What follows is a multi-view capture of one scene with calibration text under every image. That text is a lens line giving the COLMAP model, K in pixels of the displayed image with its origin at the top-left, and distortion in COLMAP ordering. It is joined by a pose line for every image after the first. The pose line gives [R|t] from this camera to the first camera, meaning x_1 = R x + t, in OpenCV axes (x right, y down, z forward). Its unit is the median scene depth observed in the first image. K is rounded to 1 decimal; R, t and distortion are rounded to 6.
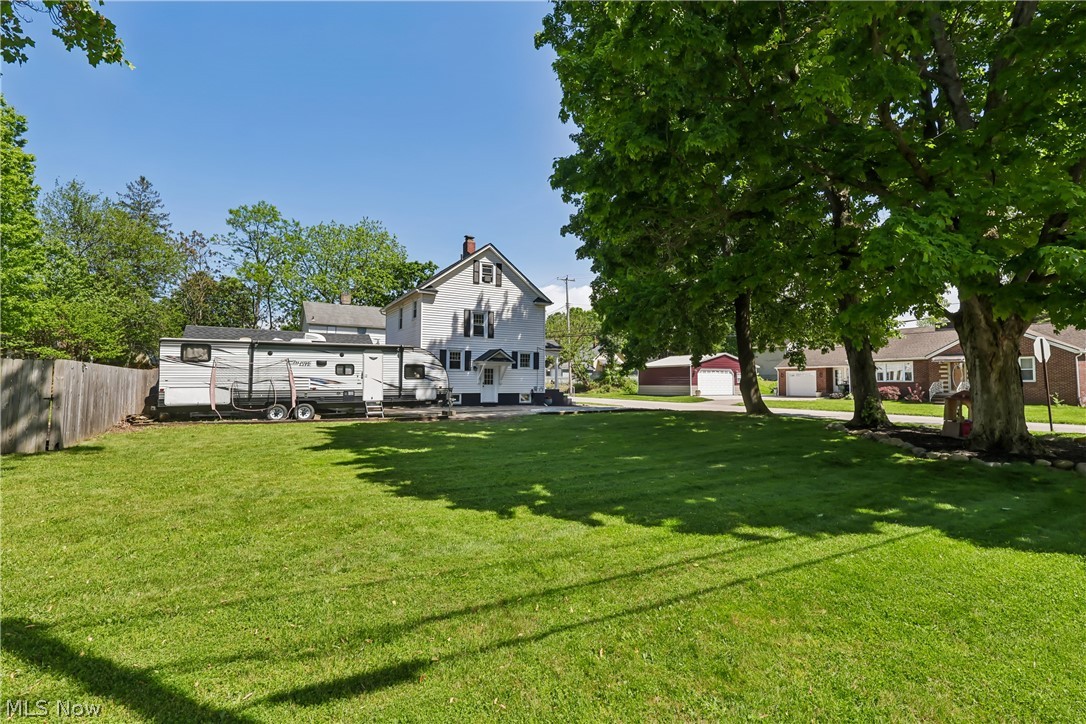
lens RADIAL K [[503.7, 0, 546.2], [0, 503.7, 356.9], [0, 0, 1]] dist [0.001637, 0.001562]
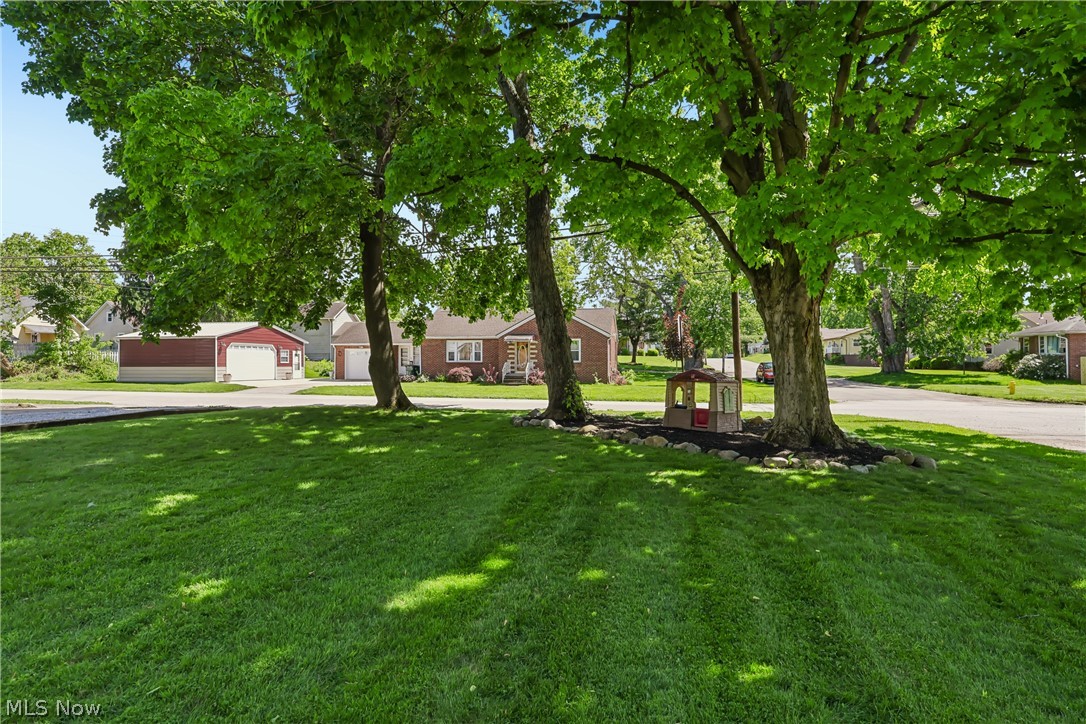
lens RADIAL K [[593.1, 0, 543.0], [0, 593.1, 362.0], [0, 0, 1]] dist [0.002218, 0.001160]
pose [[0.670061, 0.003221, 0.742299, -0.015262], [-0.038507, 0.998795, 0.030425, 0.011537], [-0.741306, -0.048971, 0.669378, 0.181883]]
